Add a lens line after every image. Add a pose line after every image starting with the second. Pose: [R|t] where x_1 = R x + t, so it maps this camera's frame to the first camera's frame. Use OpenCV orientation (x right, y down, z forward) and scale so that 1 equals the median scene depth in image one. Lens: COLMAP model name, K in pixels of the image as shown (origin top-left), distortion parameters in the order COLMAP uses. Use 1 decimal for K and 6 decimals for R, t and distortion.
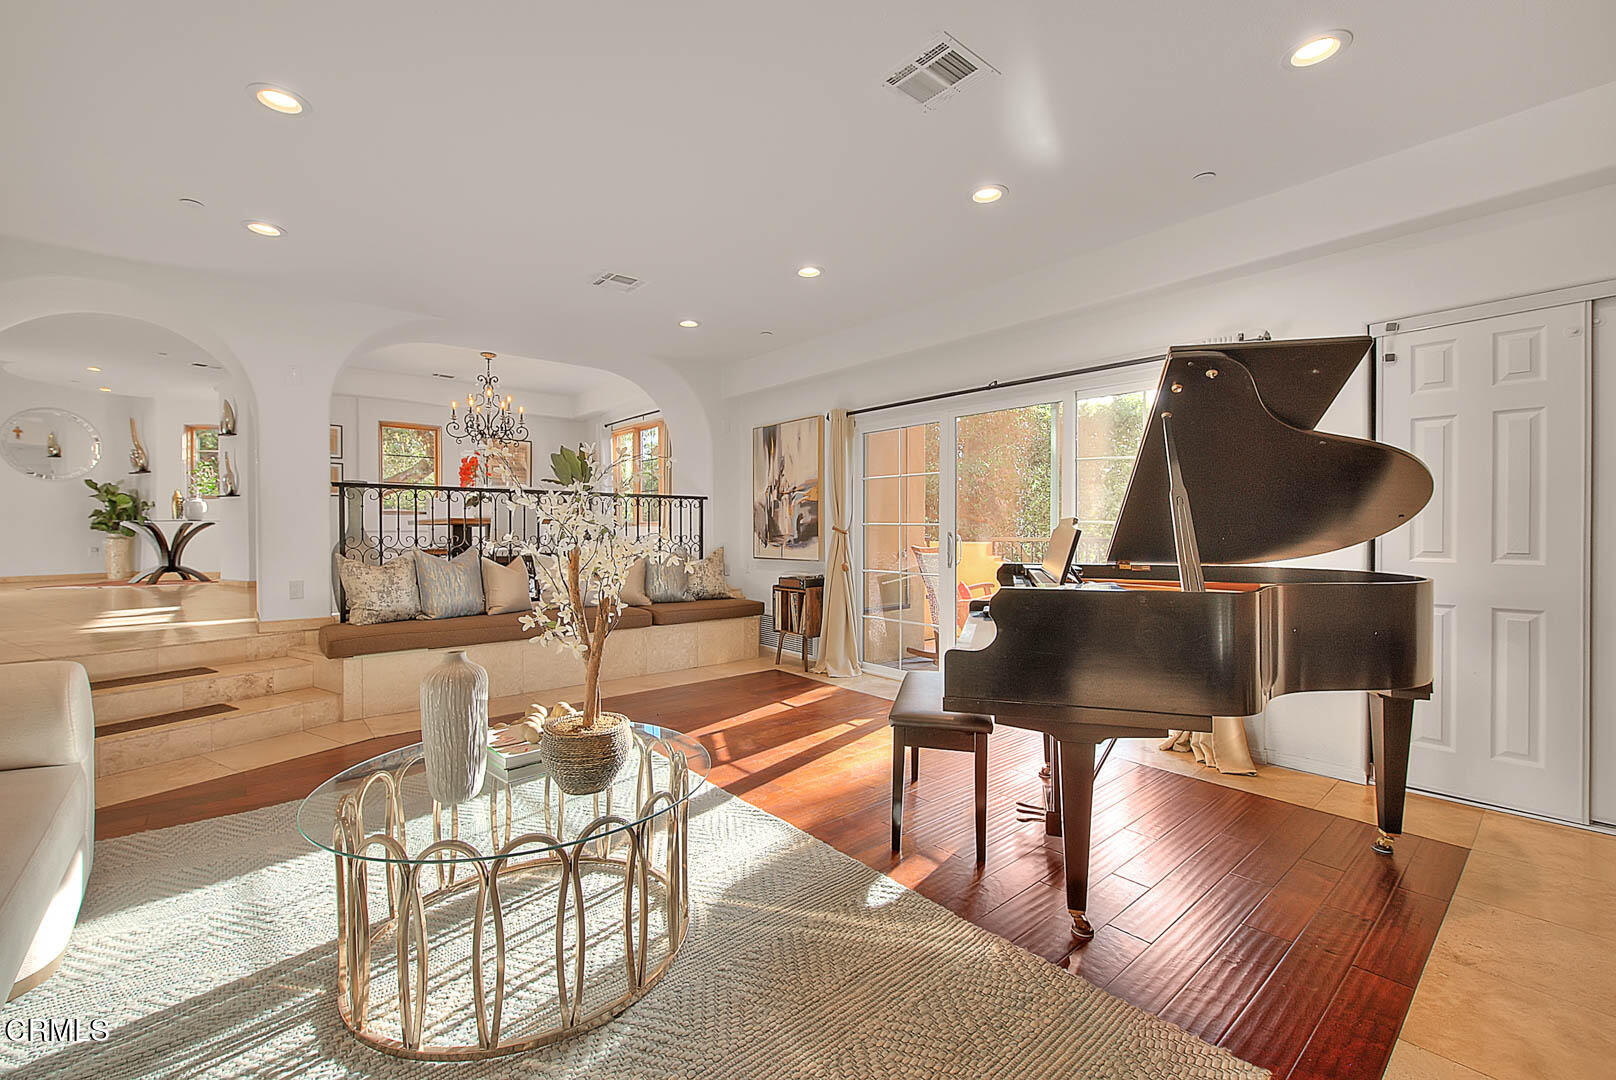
lens RADIAL K [[653.4, 0, 811.6], [0, 653.4, 529.6], [0, 0, 1]] dist [-0.000201, -0.000028]
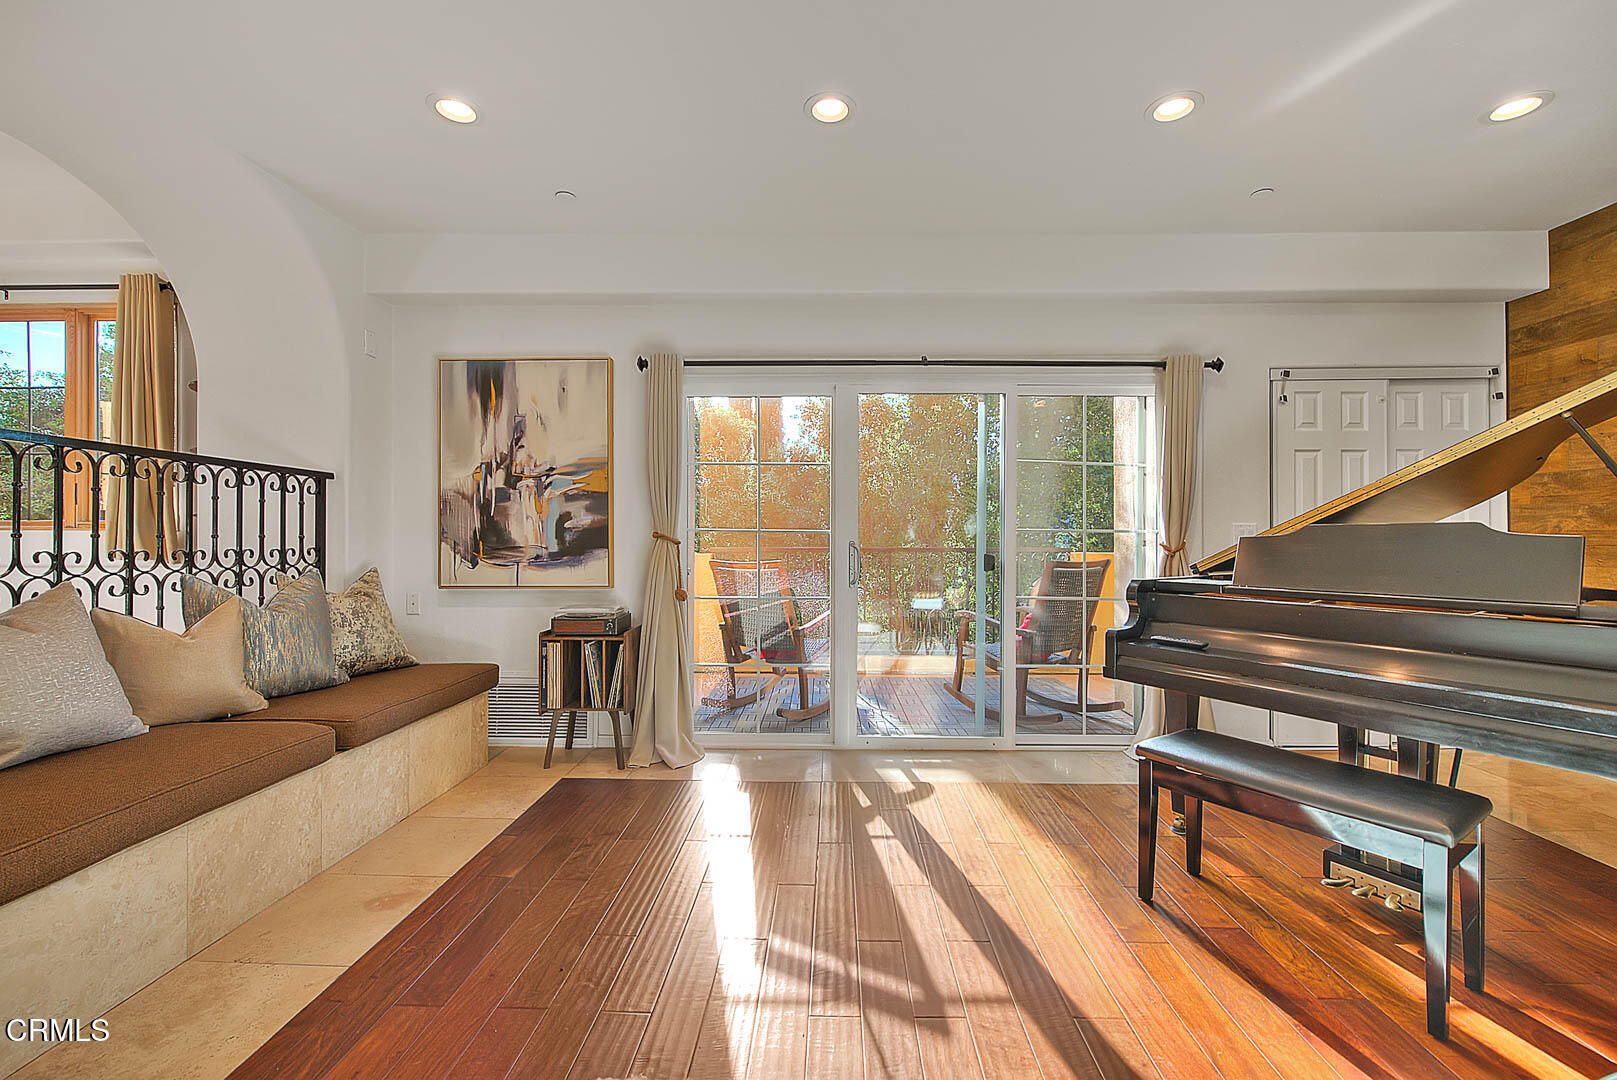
lens RADIAL K [[672.5, 0, 803.9], [0, 672.5, 533.8], [0, 0, 1]] dist [-0.000857, -0.000220]
pose [[0.678455, 0.003396, 0.734634, -0.321838], [-0.001248, 0.999993, -0.003471, -0.001550], [-0.734640, 0.001438, 0.678455, 0.395132]]
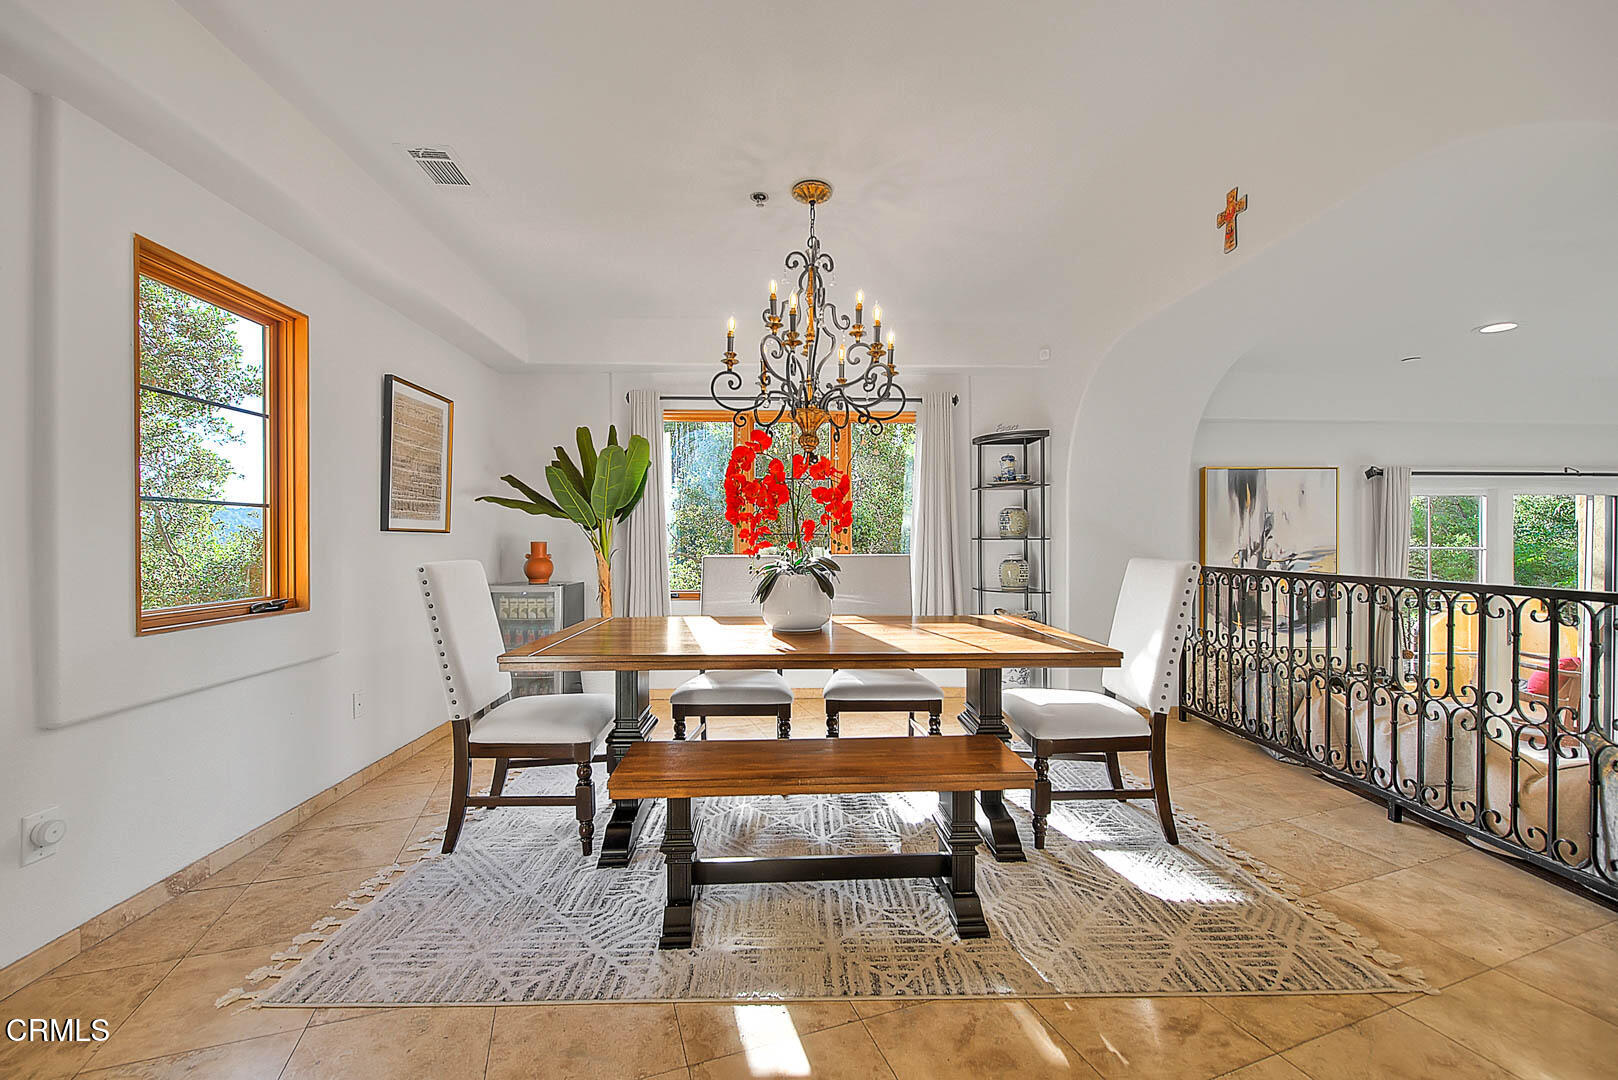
lens RADIAL K [[656.5, 0, 804.4], [0, 656.5, 541.5], [0, 0, 1]] dist [-0.000380, -0.000124]
pose [[0.626088, -0.003912, 0.779743, -0.972678], [0.001028, 0.999991, 0.004191, -0.082412], [-0.779752, -0.001822, 0.626086, 0.950790]]
